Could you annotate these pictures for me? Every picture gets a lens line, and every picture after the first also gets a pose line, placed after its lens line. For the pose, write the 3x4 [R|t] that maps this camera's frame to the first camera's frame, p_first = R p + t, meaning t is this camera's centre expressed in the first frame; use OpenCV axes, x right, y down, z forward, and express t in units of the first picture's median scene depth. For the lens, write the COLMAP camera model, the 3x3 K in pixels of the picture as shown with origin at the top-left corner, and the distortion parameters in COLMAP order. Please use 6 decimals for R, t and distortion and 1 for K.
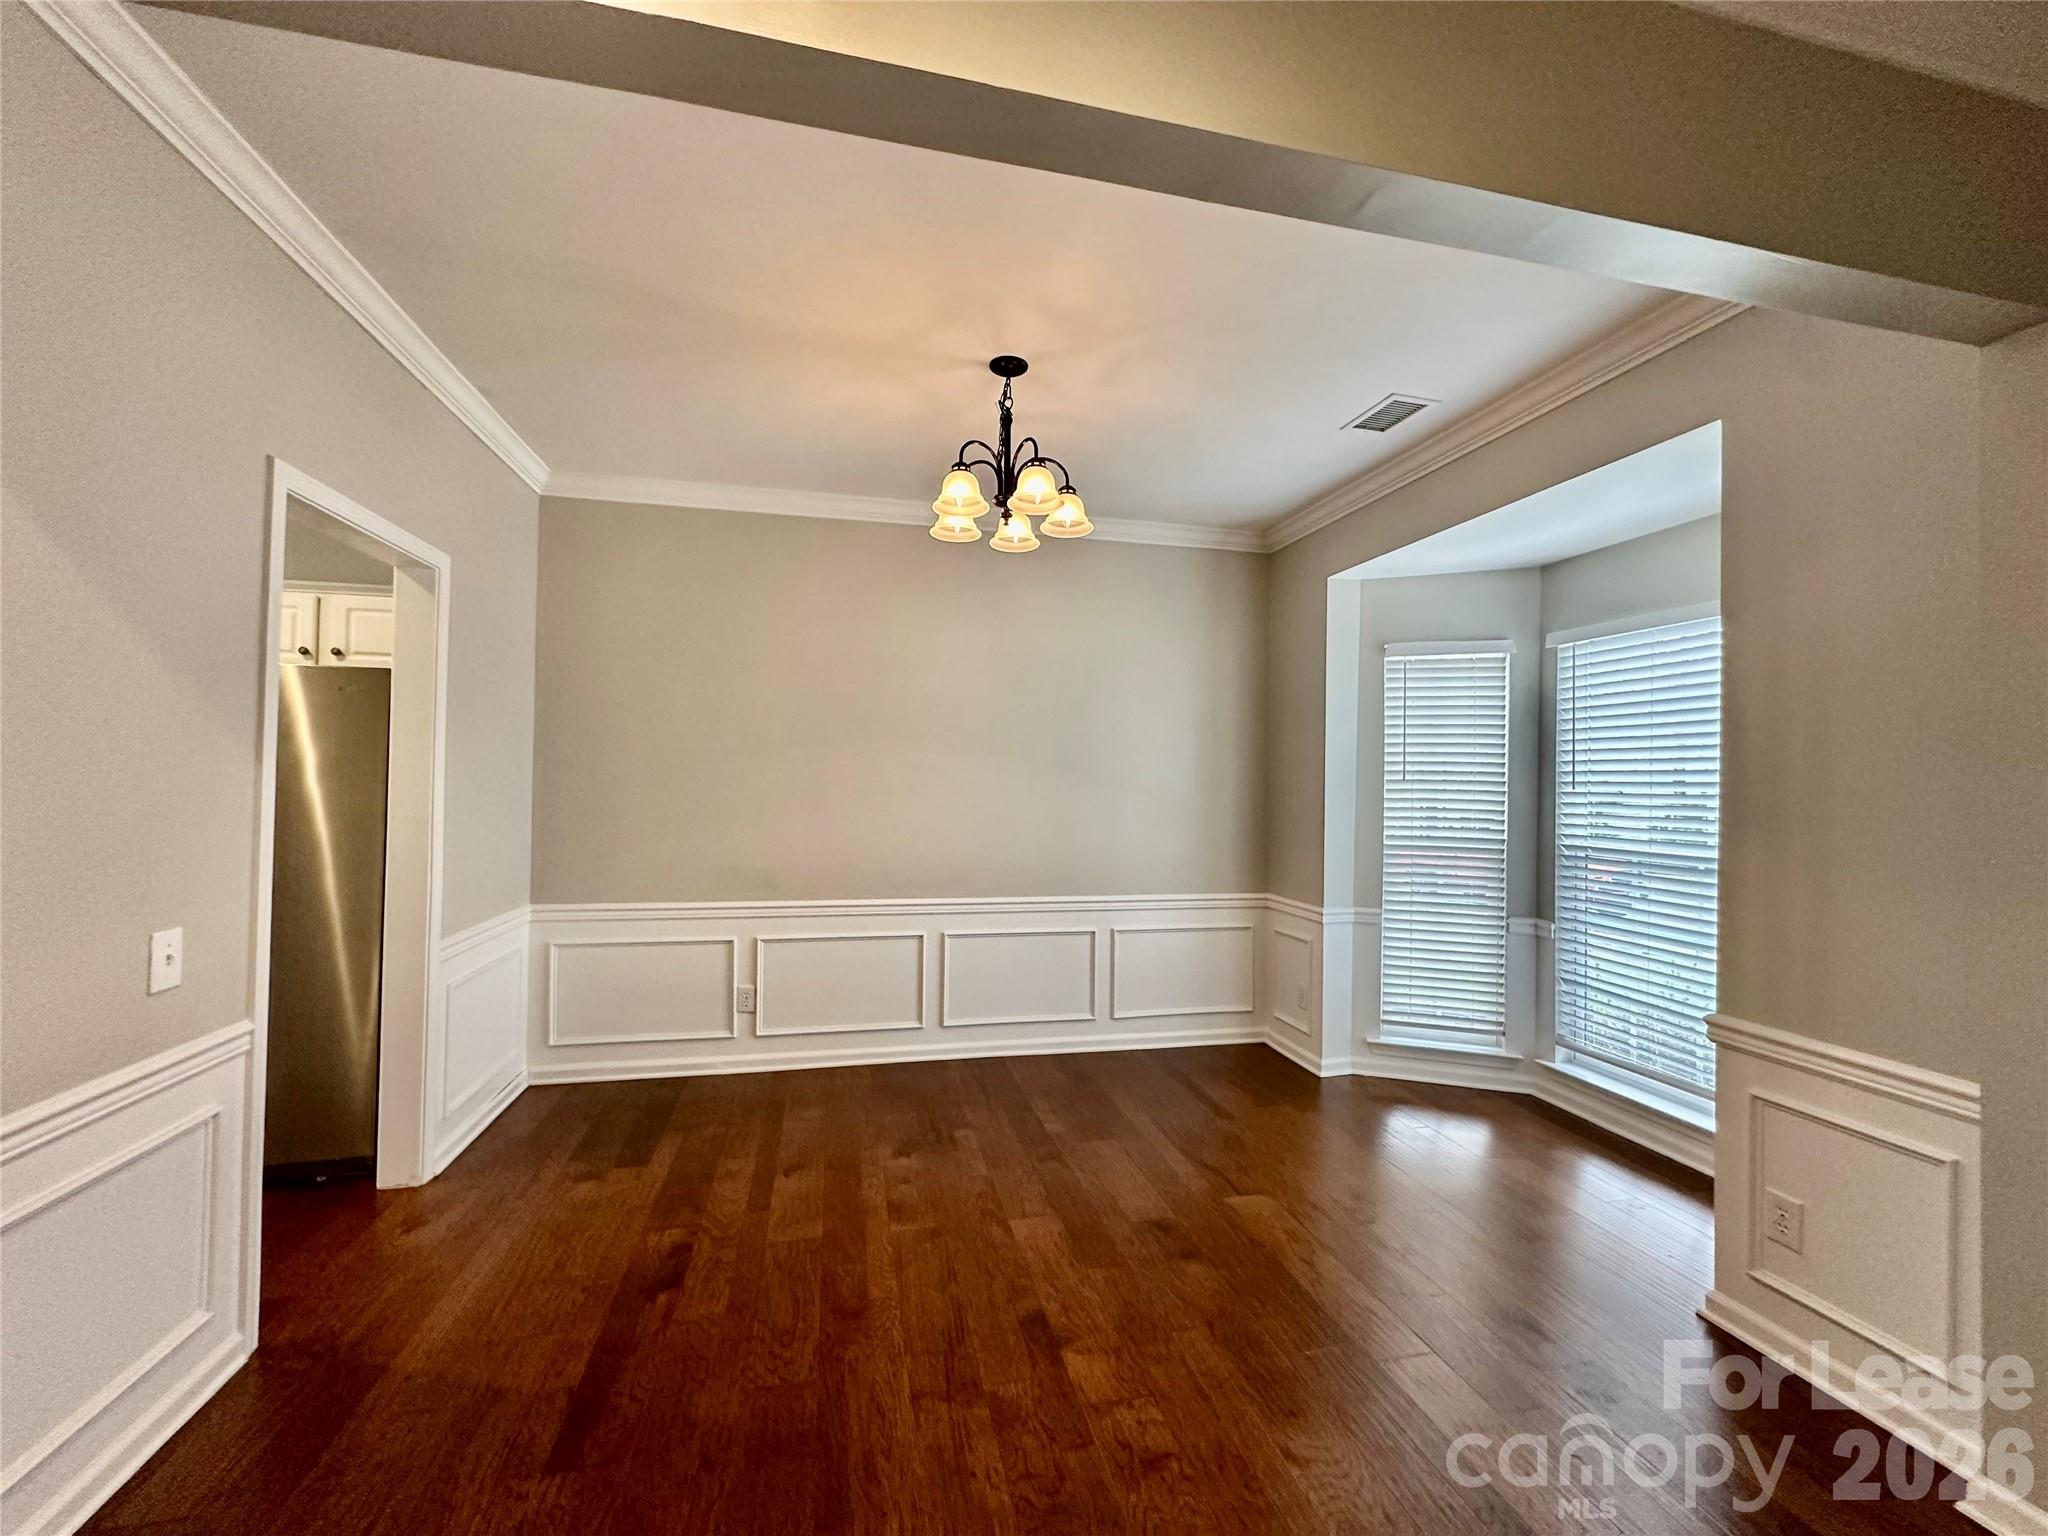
lens RADIAL K [[815.1, 0, 1017.9], [0, 815.1, 766.4], [0, 0, 1]] dist [-0.000019, -0.000200]
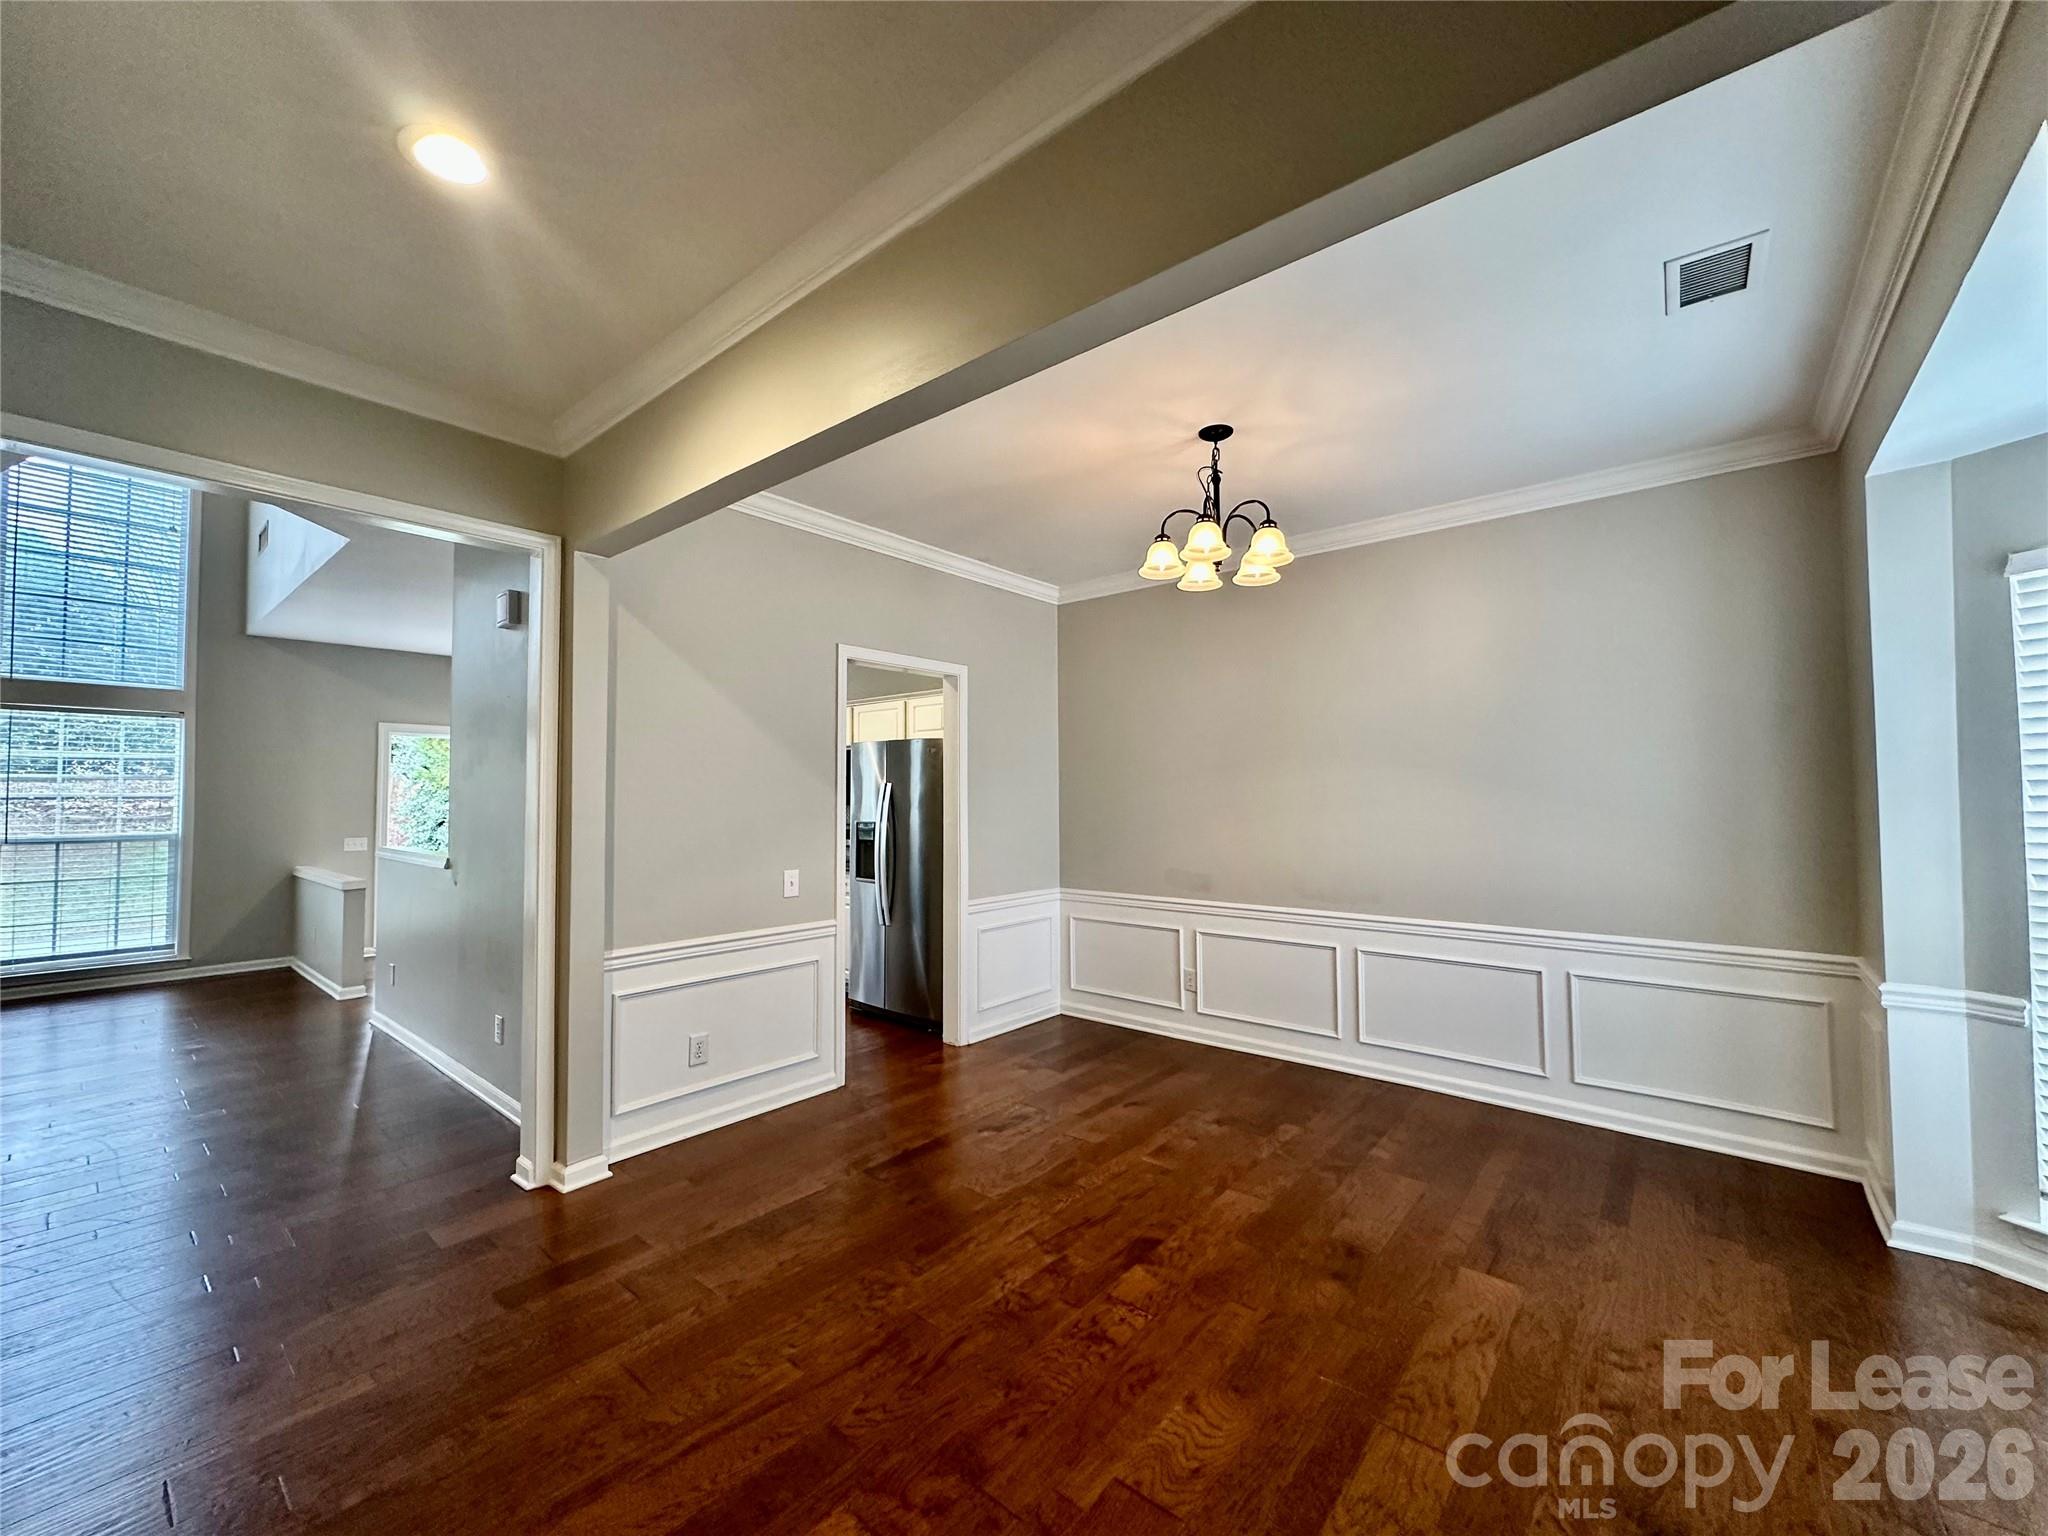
lens RADIAL K [[815.1, 0, 1017.9], [0, 815.1, 766.4], [0, 0, 1]] dist [-0.000019, -0.000200]
pose [[0.603632, -0.048746, -0.795772, 0.519336], [0.027373, 0.998808, -0.040419, 0.010778], [0.796793, 0.002615, 0.604246, 0.065797]]
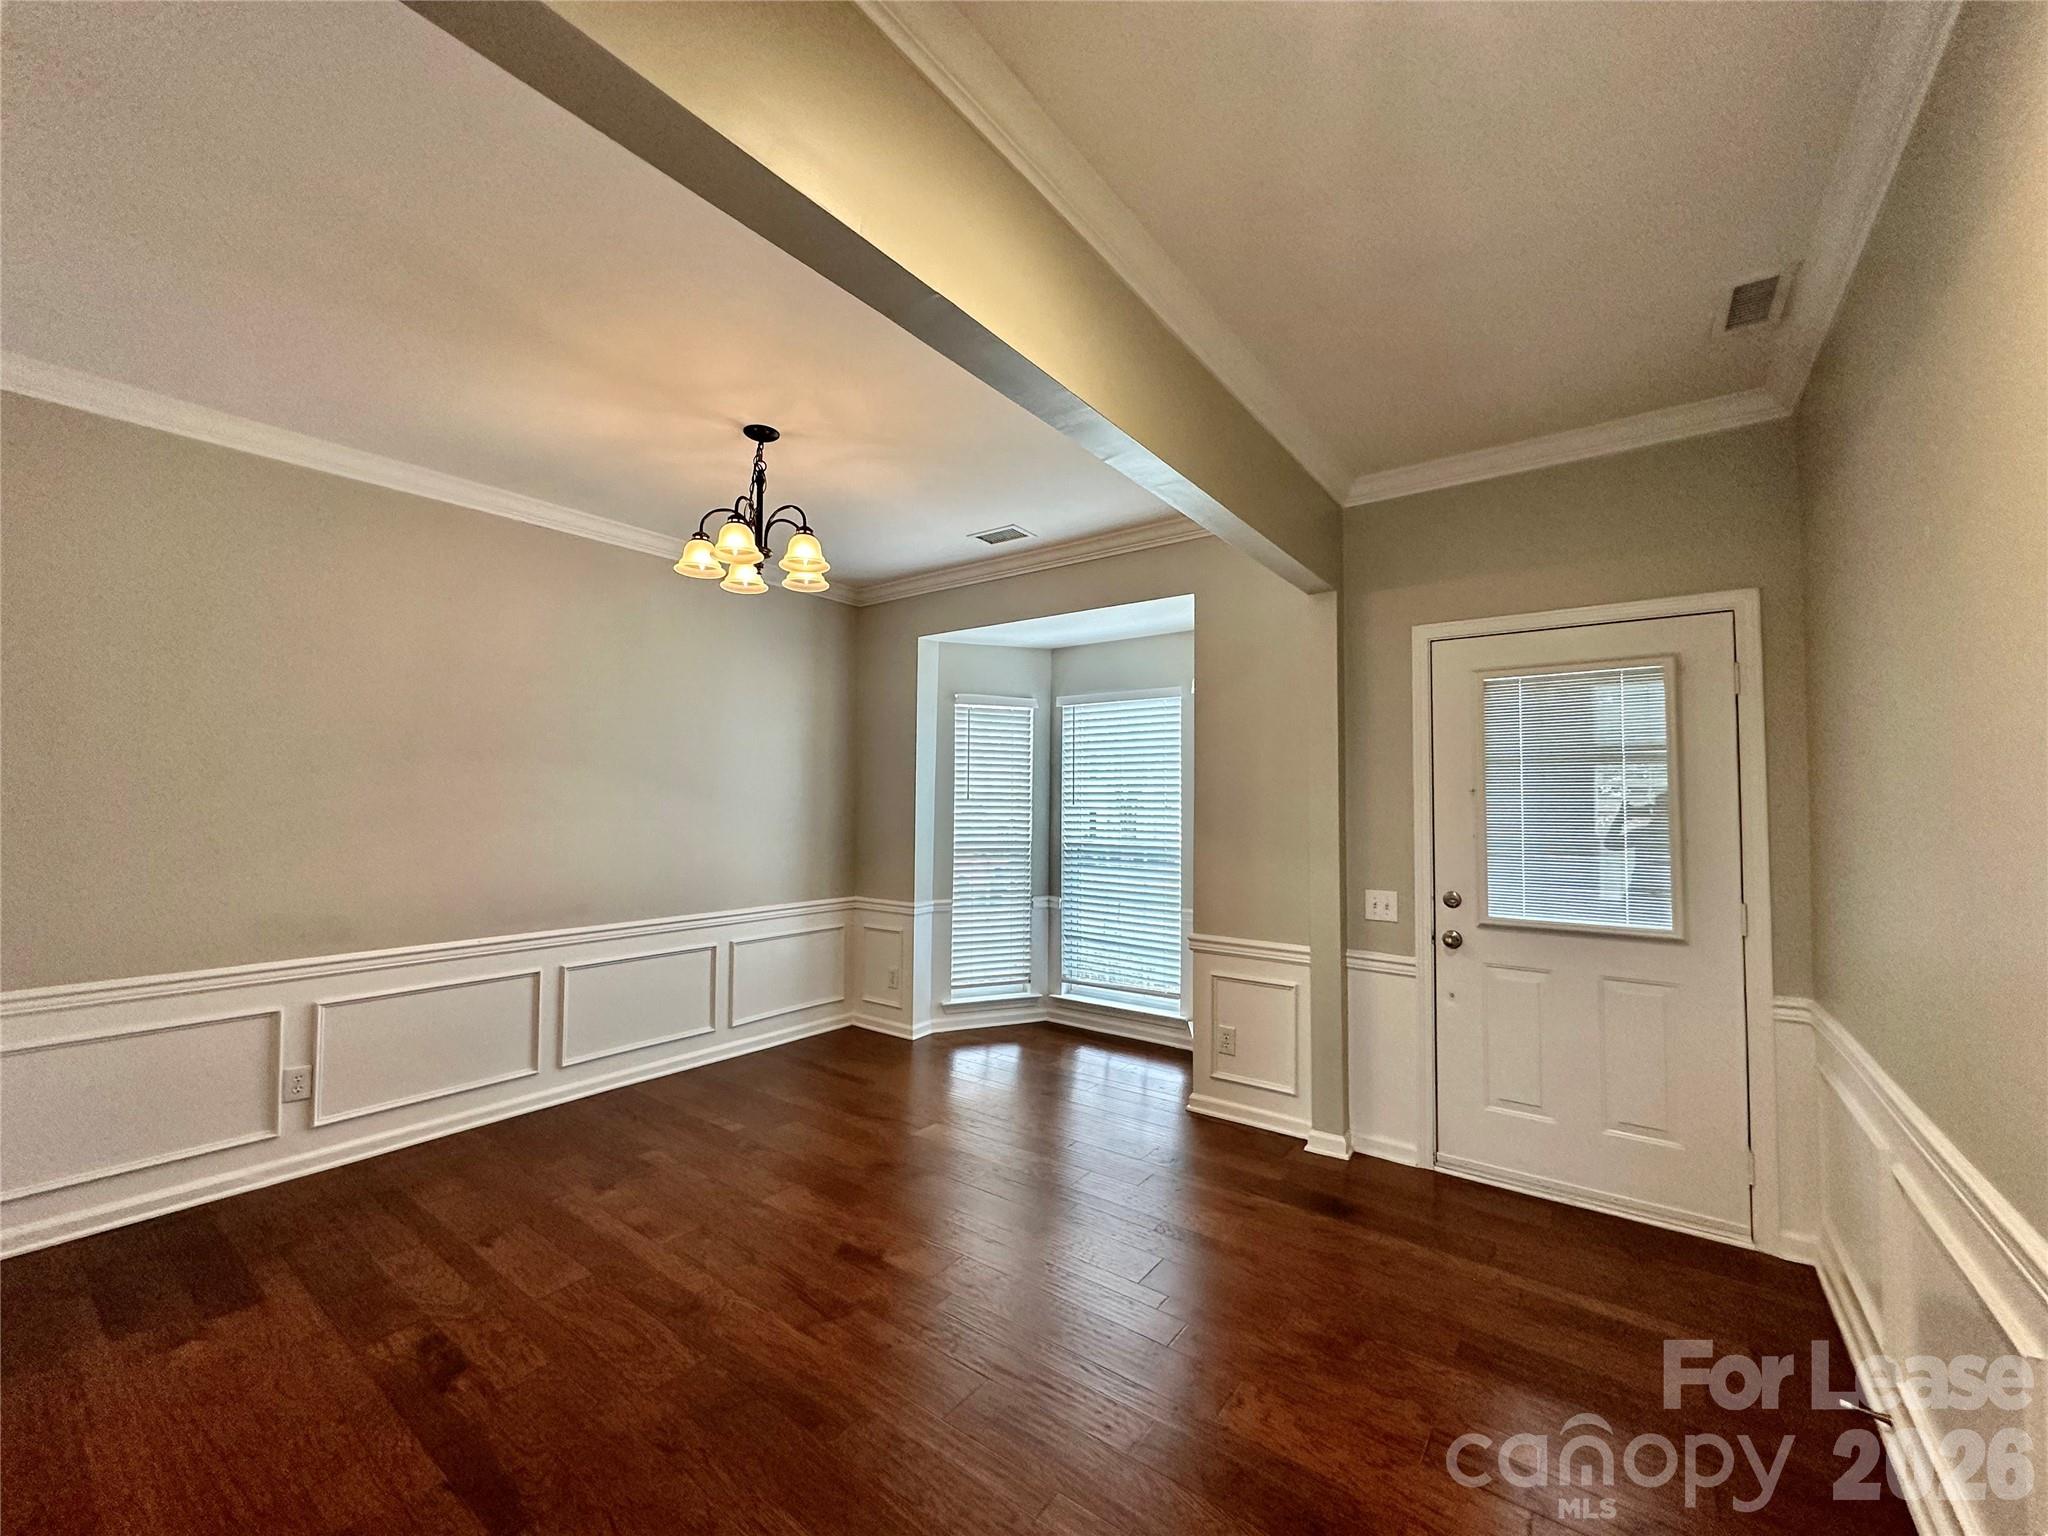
lens RADIAL K [[815.1, 0, 1017.9], [0, 815.1, 766.4], [0, 0, 1]] dist [-0.000019, -0.000200]
pose [[0.762067, 0.019598, 0.647202, -0.335467], [-0.006233, 0.999718, -0.022934, -0.006556], [-0.647469, 0.013444, 0.761973, -0.054097]]
